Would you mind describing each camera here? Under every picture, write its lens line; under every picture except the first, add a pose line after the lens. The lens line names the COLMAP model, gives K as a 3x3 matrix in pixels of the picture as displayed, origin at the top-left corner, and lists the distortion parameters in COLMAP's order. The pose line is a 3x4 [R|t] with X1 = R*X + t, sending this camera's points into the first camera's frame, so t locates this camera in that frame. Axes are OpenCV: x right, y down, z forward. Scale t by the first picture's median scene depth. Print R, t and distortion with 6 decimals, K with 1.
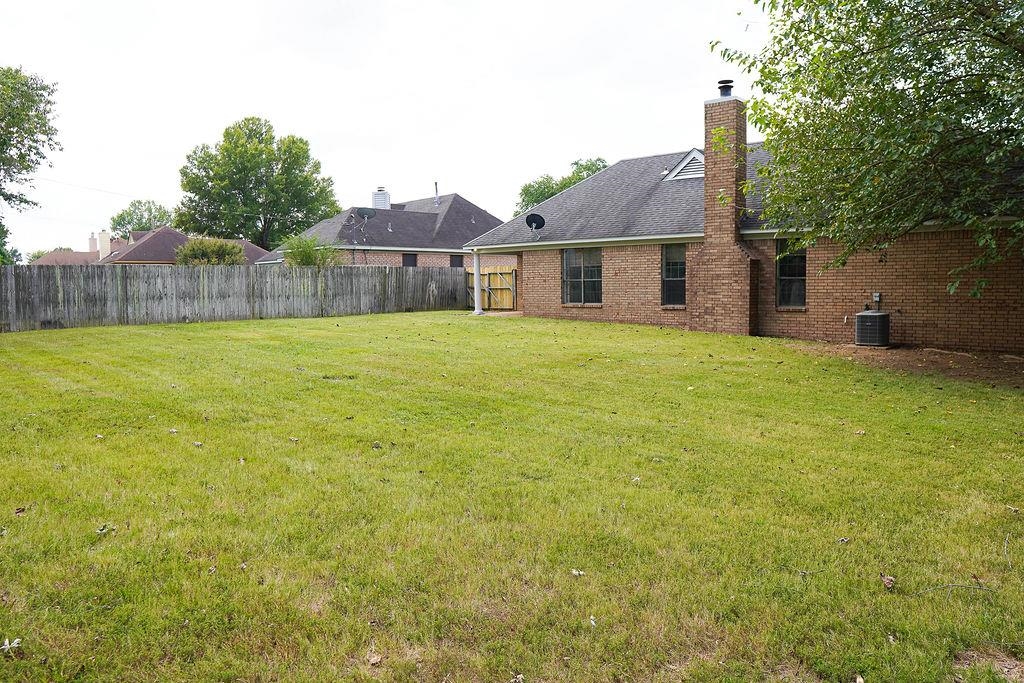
lens RADIAL K [[717.2, 0, 512.4], [0, 717.2, 339.2], [0, 0, 1]] dist [-0.086311, 0.032758]
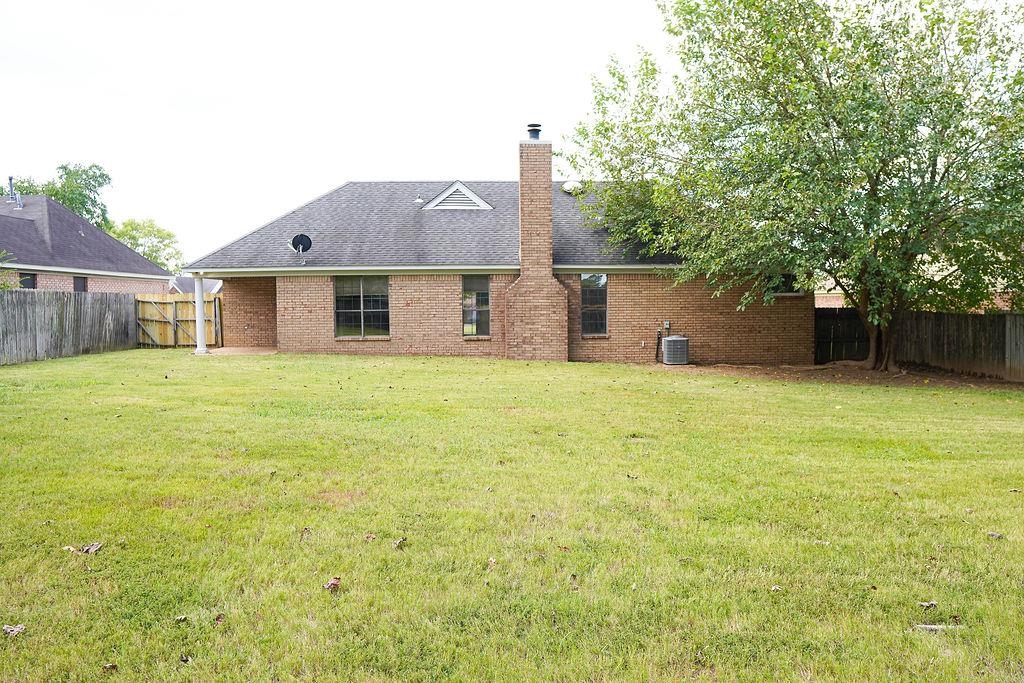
lens RADIAL K [[717.2, 0, 512.3], [0, 717.2, 343.0], [0, 0, 1]] dist [-0.086311, 0.032758]
pose [[0.708654, -0.032558, 0.704805, -0.418549], [0.053732, 0.998524, -0.007900, -0.024776], [-0.703507, 0.043469, 0.709357, 0.231062]]
